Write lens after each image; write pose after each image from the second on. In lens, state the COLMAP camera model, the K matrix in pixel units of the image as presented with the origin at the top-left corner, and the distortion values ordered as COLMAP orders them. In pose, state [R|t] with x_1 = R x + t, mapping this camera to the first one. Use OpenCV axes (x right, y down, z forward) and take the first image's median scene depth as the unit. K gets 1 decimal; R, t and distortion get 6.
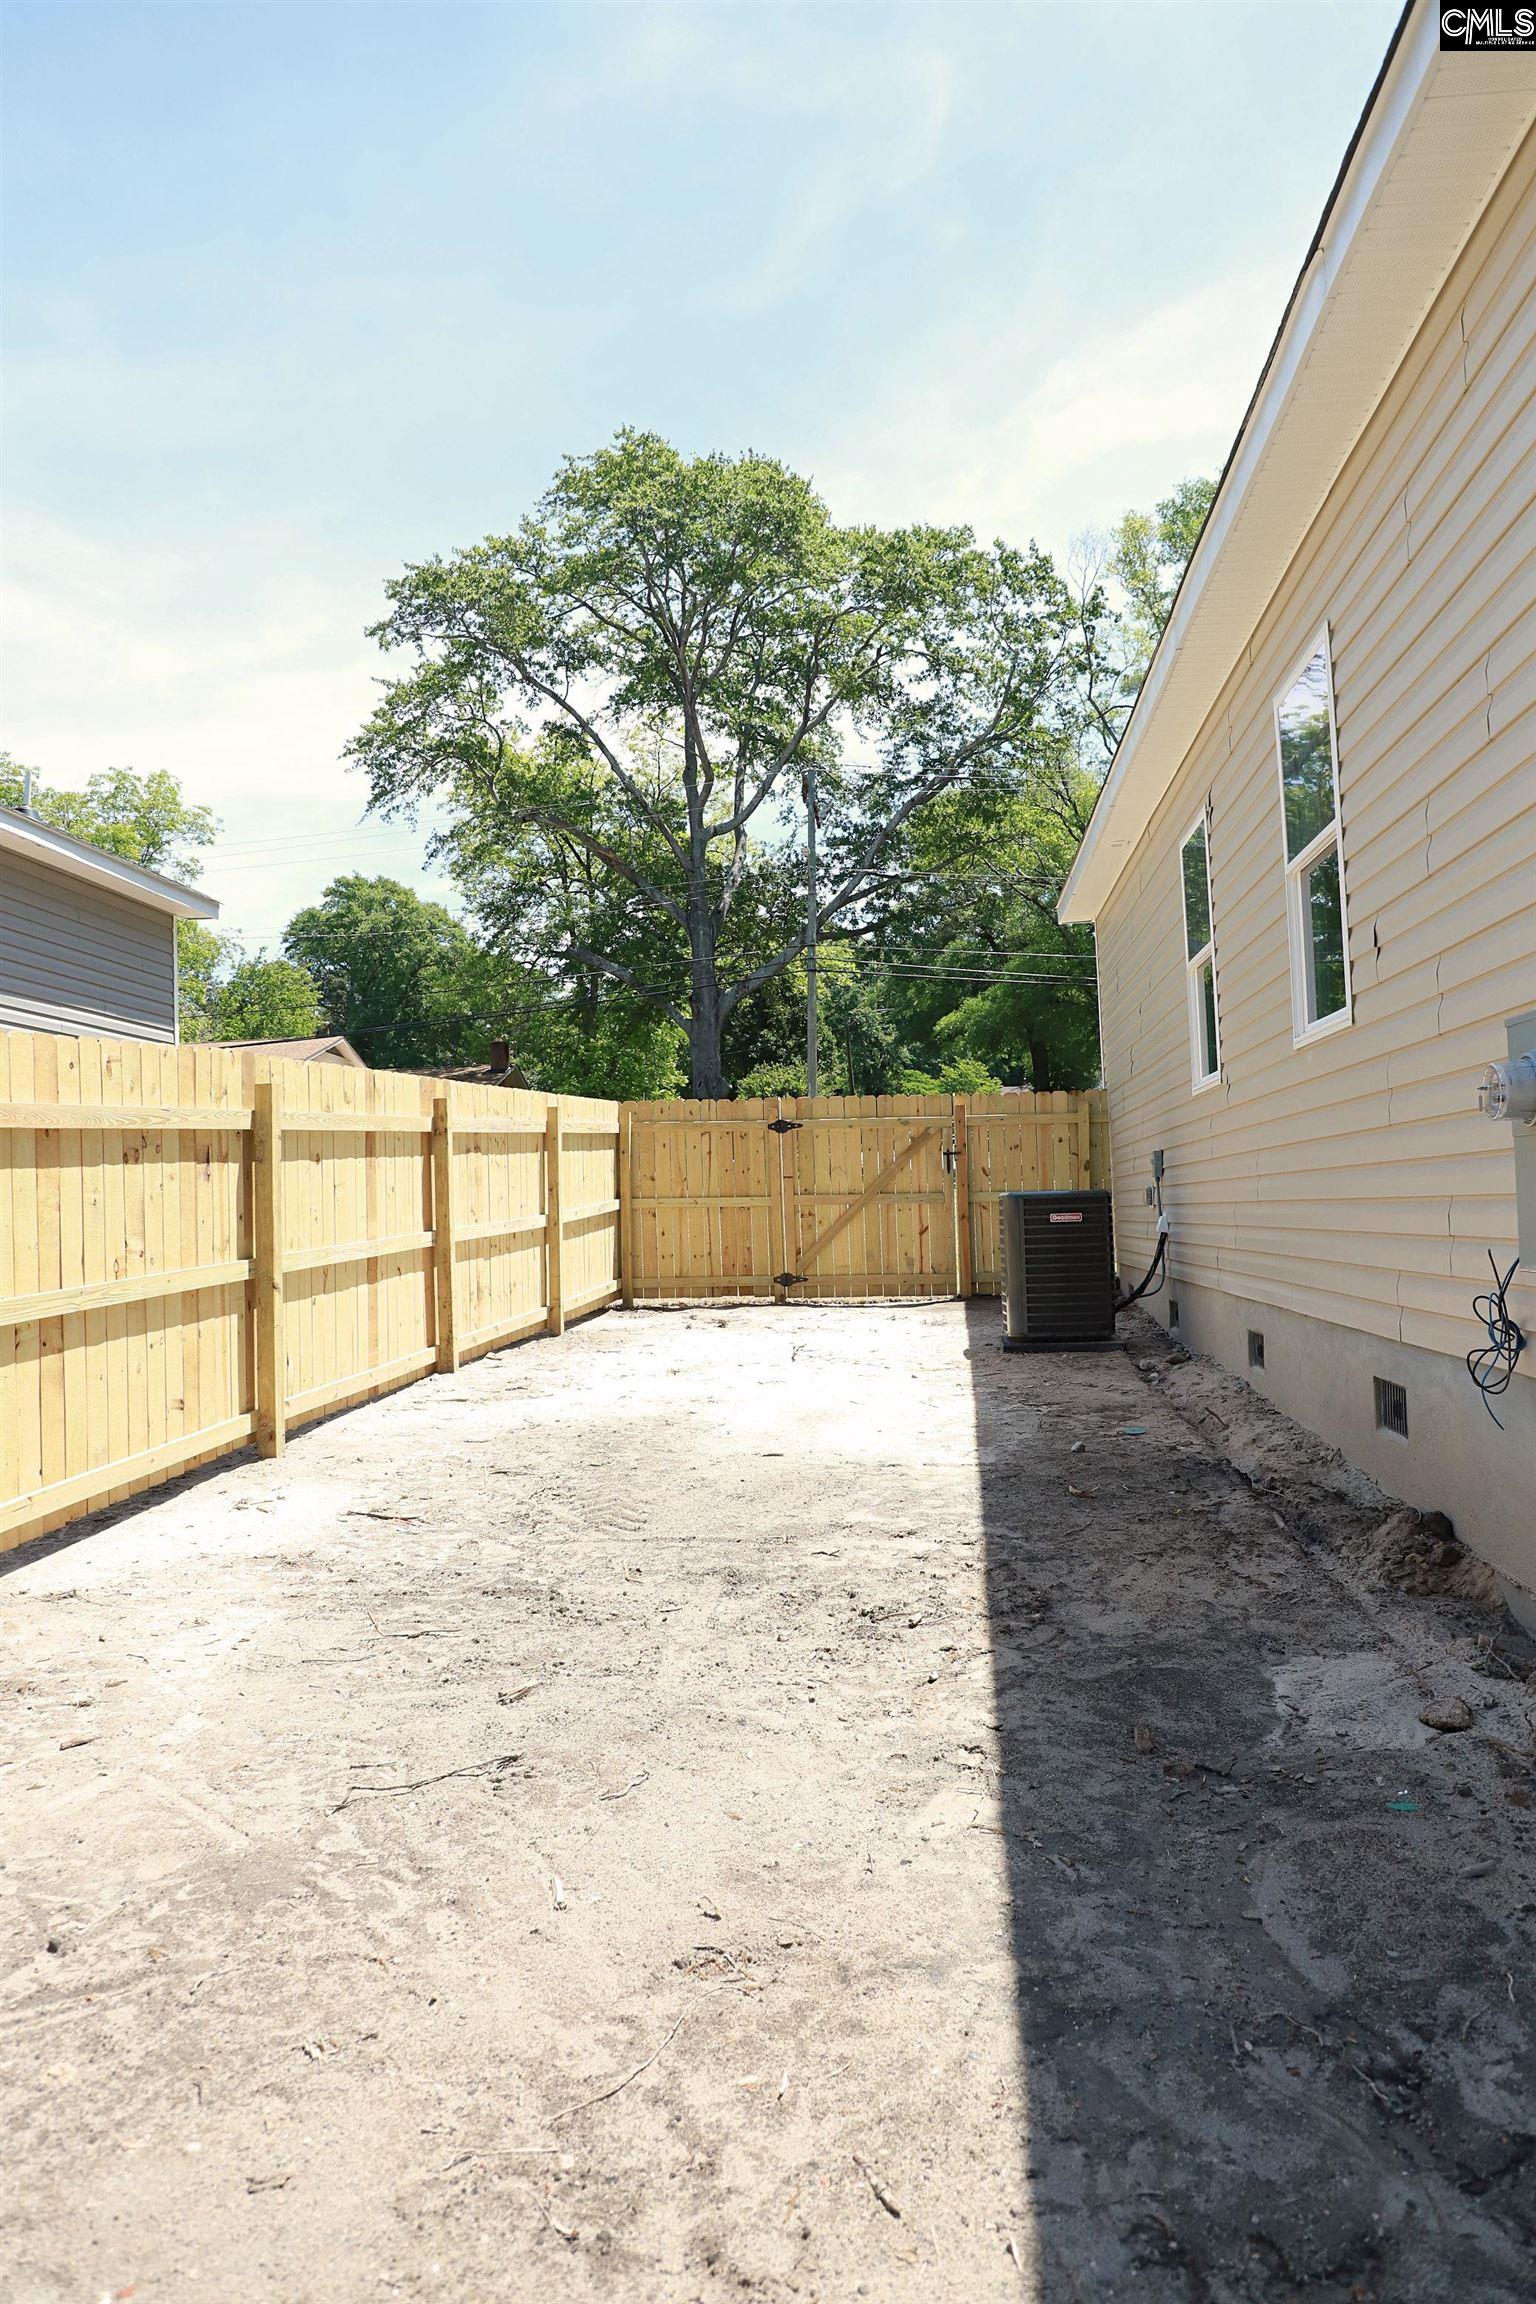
lens RADIAL K [[1569.2, 0, 768.0], [0, 1569.2, 1152.0], [0, 0, 1]] dist [-0.046409, 0.002641]
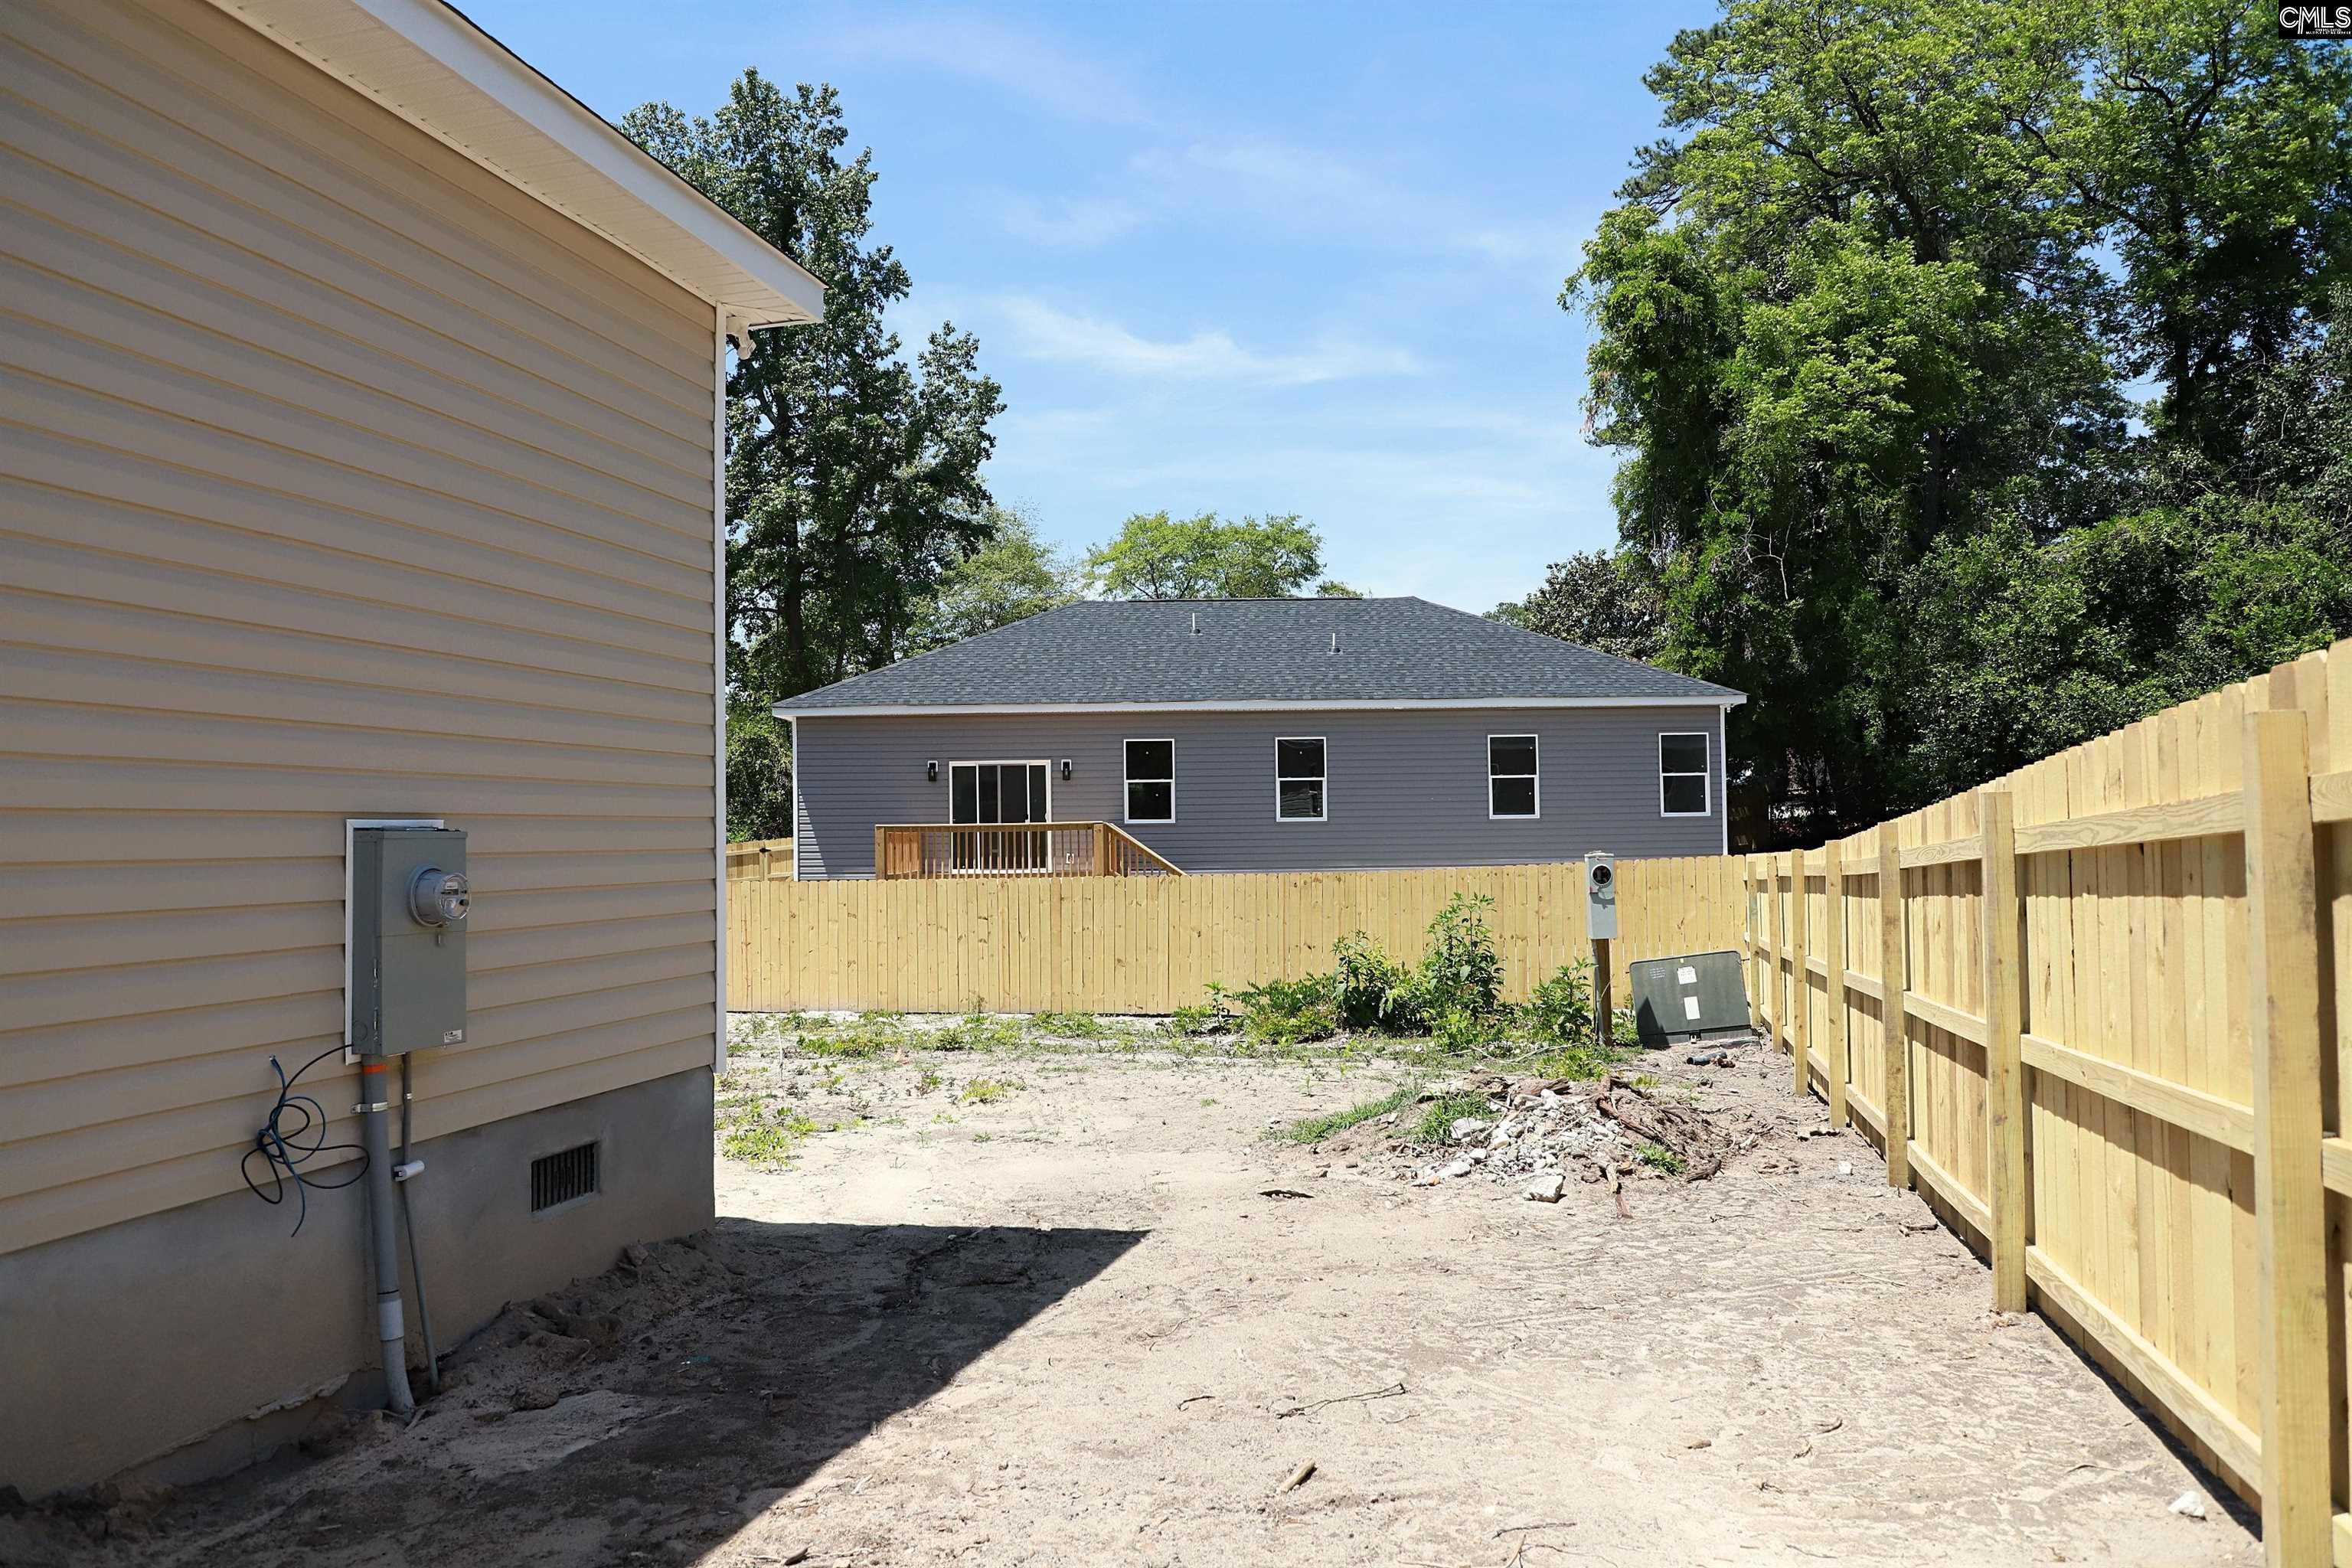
lens RADIAL K [[1601.9, 0, 1176.0], [0, 1601.9, 784.0], [0, 0, 1]] dist [-0.046409, 0.002641]
pose [[-0.989495, 0.053376, 0.134353, -0.330107], [0.042909, 0.995901, -0.079628, -0.004452], [-0.138052, -0.073027, -0.987729, 2.757149]]
